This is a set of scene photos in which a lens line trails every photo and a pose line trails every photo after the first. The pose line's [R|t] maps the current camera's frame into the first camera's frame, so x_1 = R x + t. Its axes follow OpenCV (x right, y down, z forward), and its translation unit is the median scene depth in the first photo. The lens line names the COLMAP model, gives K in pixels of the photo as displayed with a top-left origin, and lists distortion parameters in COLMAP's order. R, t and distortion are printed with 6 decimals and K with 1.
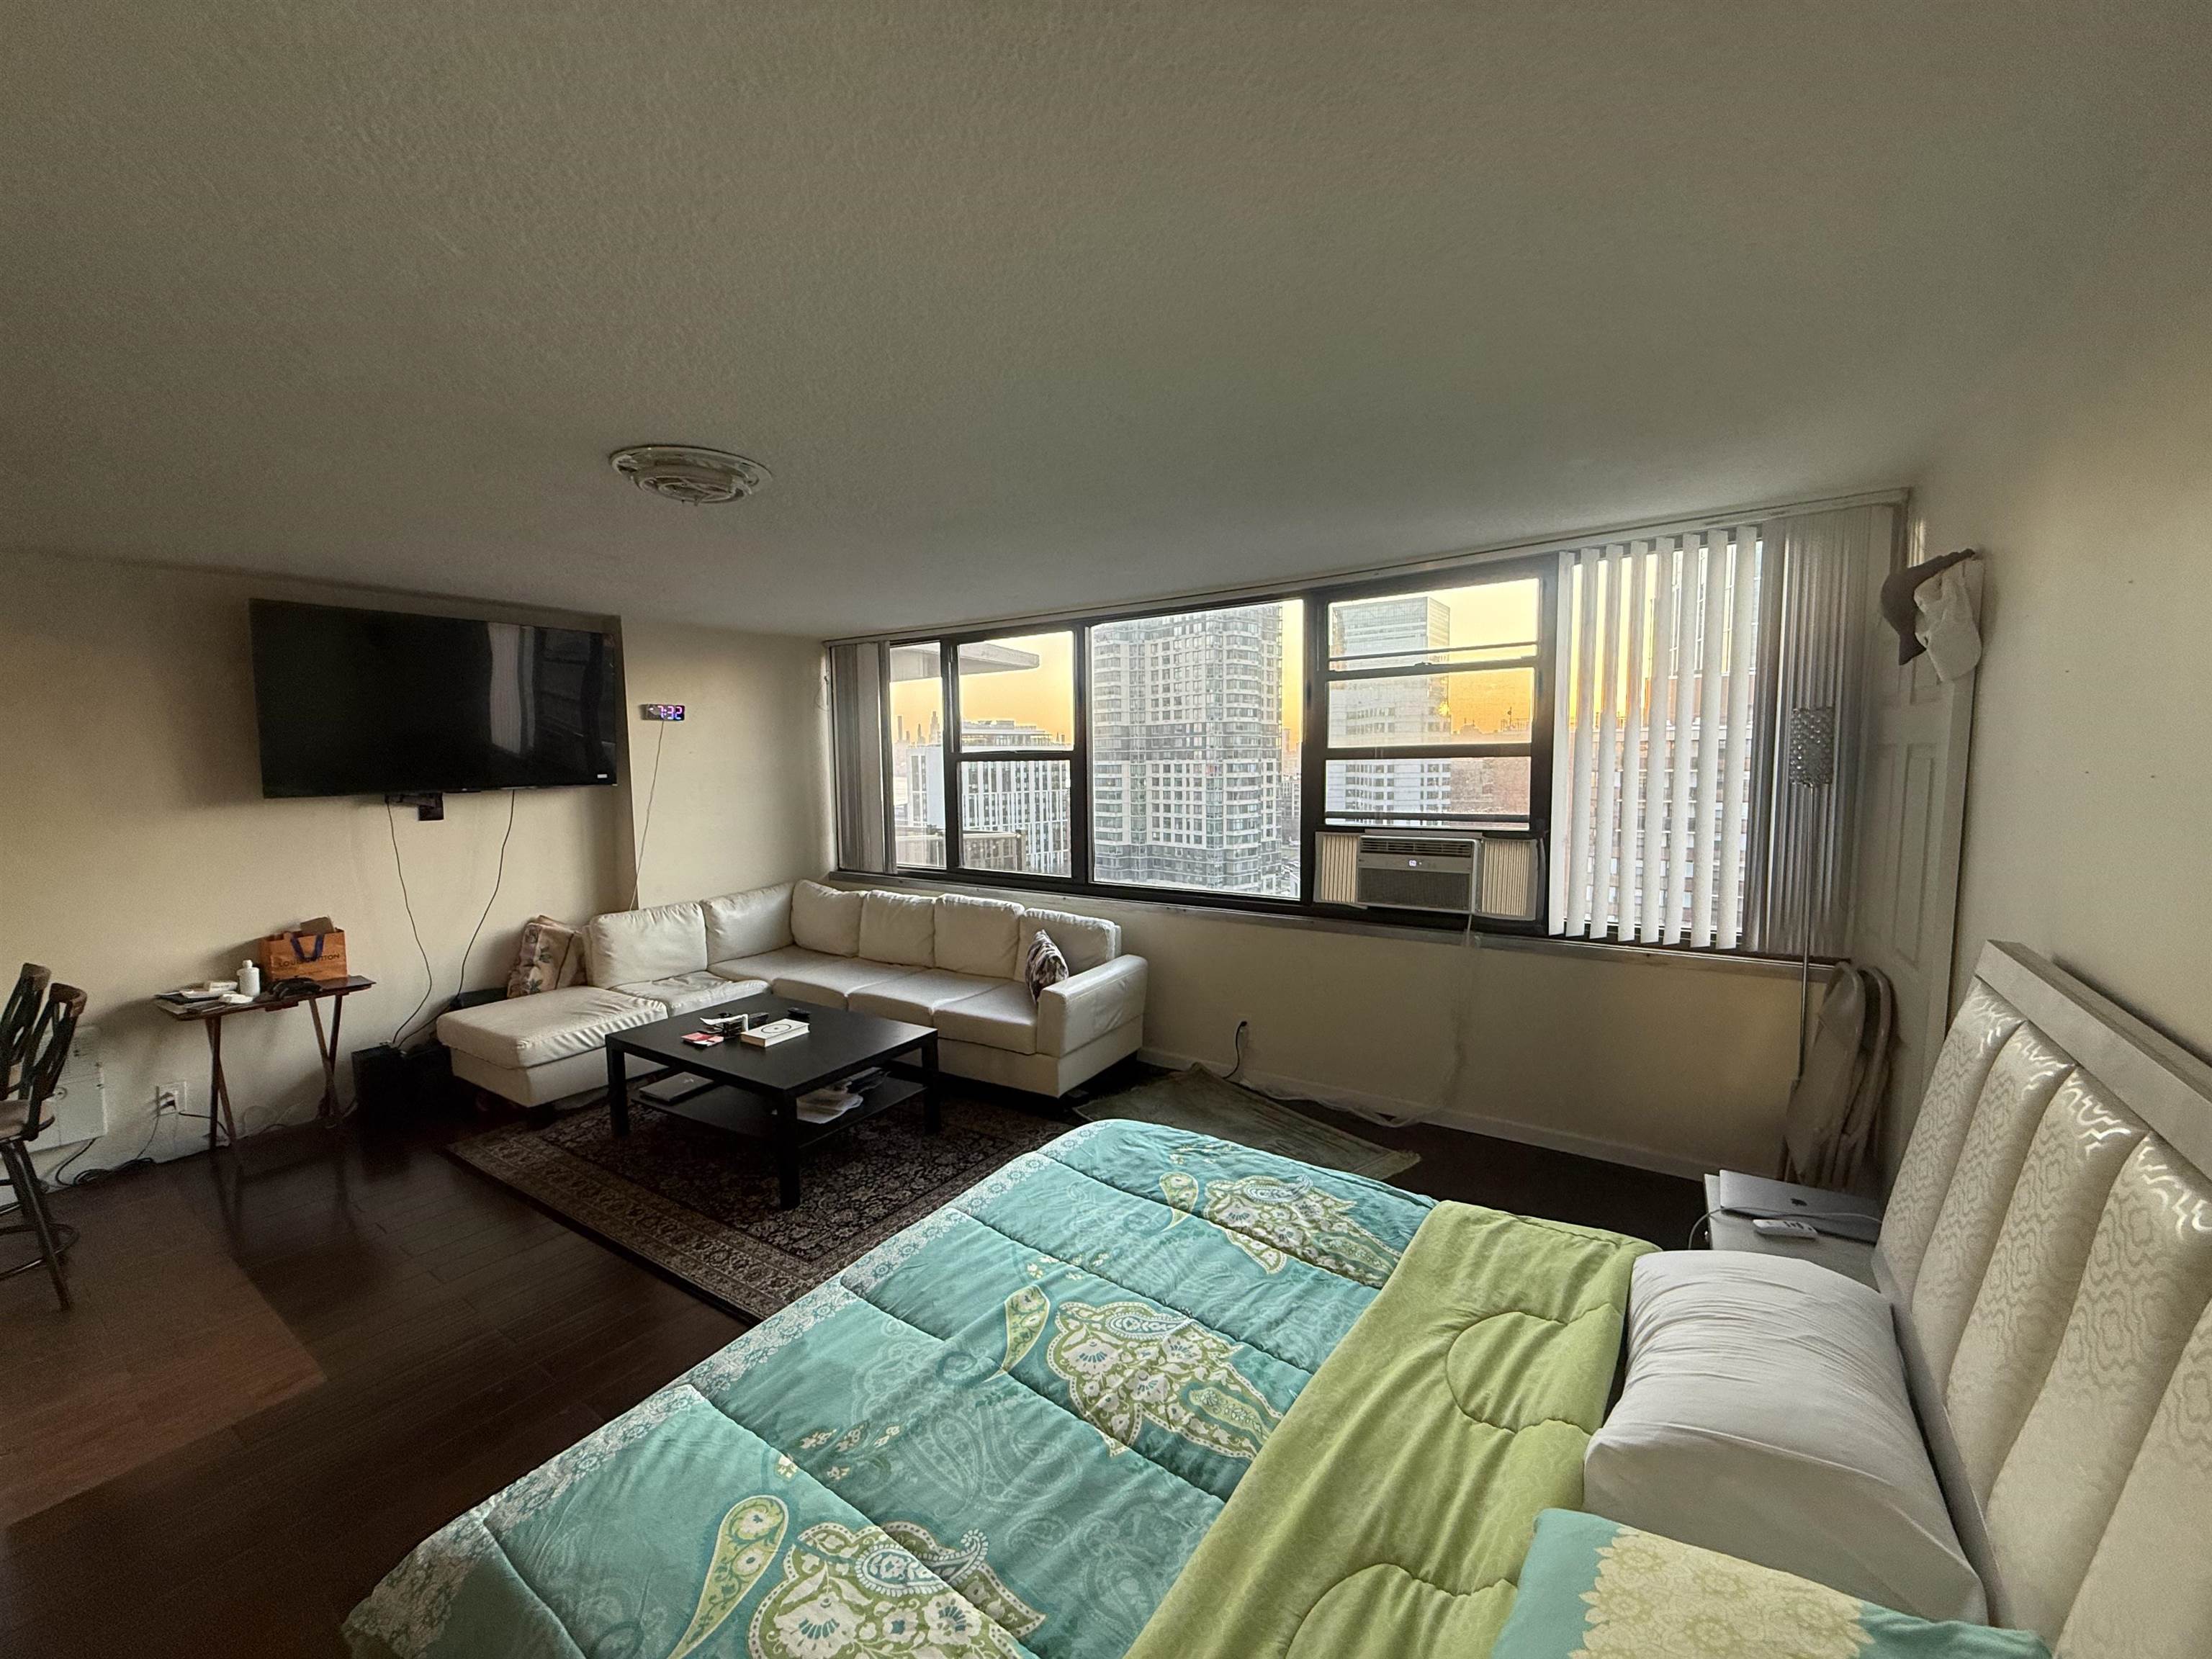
lens RADIAL K [[885.4, 0, 1105.6], [0, 885.4, 825.2], [0, 0, 1]] dist [0.001230, 0.000204]
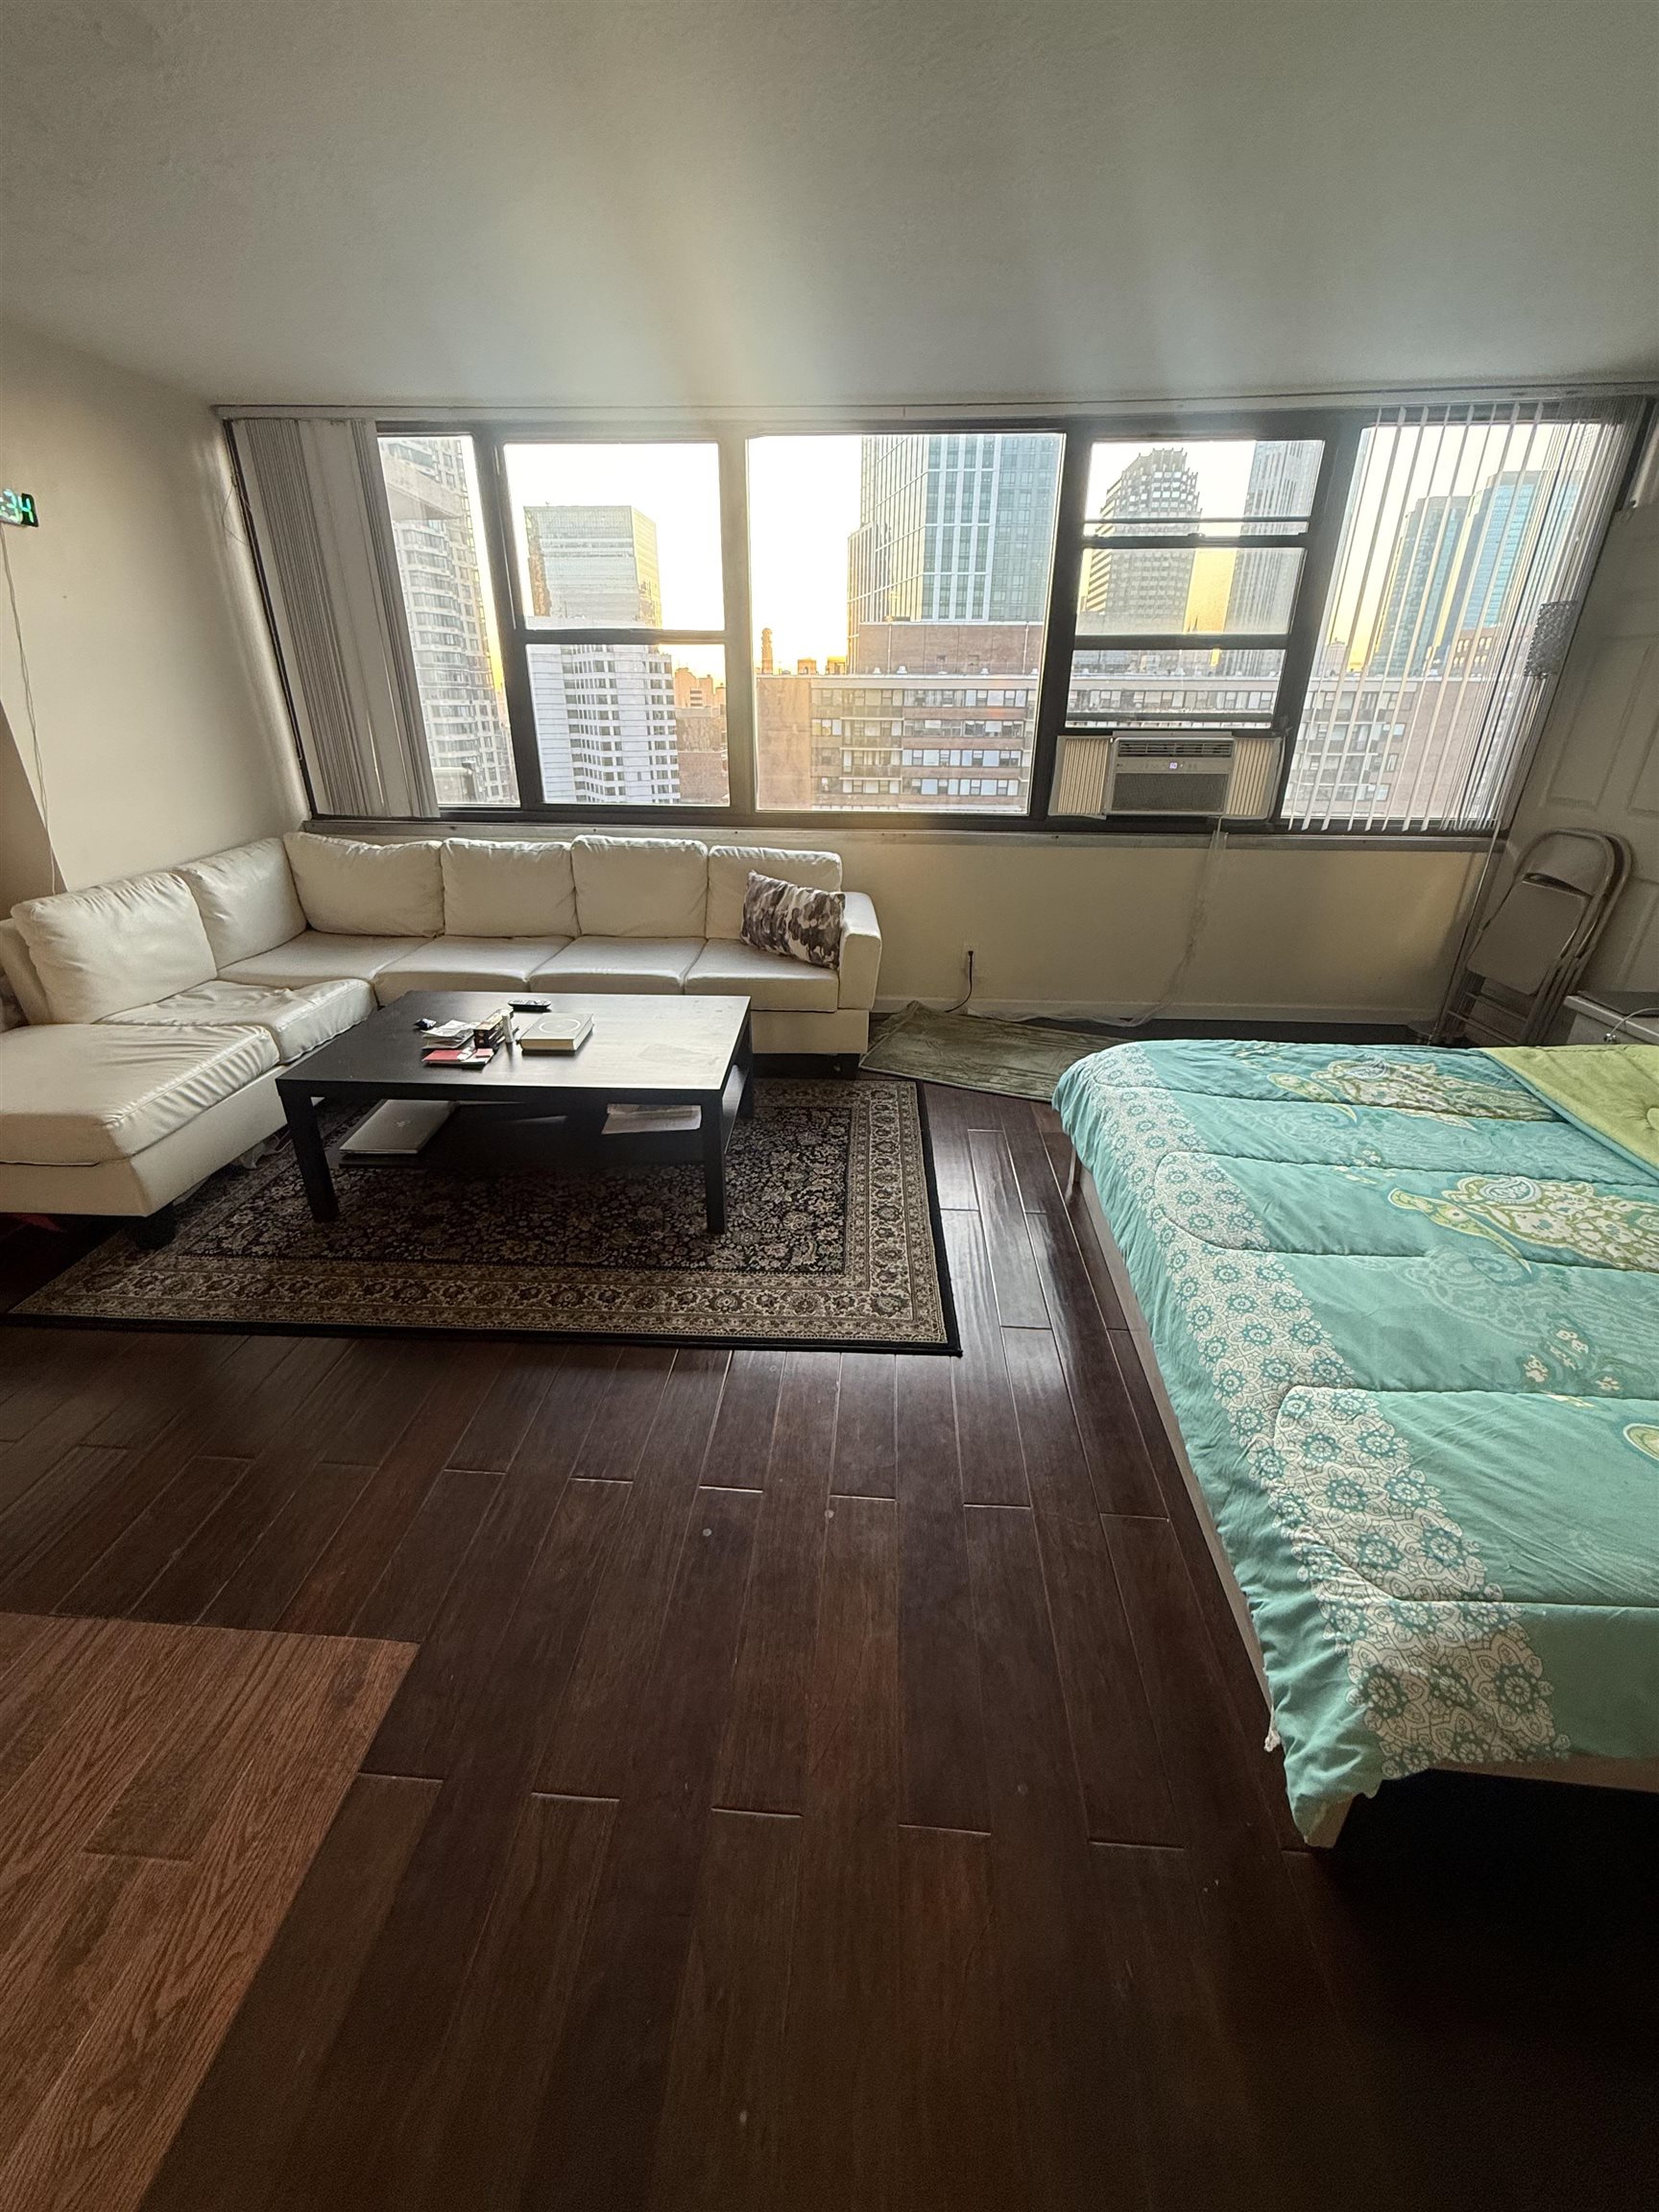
lens RADIAL K [[885.4, 0, 823.0], [0, 885.4, 1103.3], [0, 0, 1]] dist [0.001230, 0.000204]
pose [[0.855569, -0.196266, 0.479042, -0.514753], [0.021200, 0.937855, 0.346380, 0.043614], [-0.517255, -0.286196, 0.806560, 0.282643]]
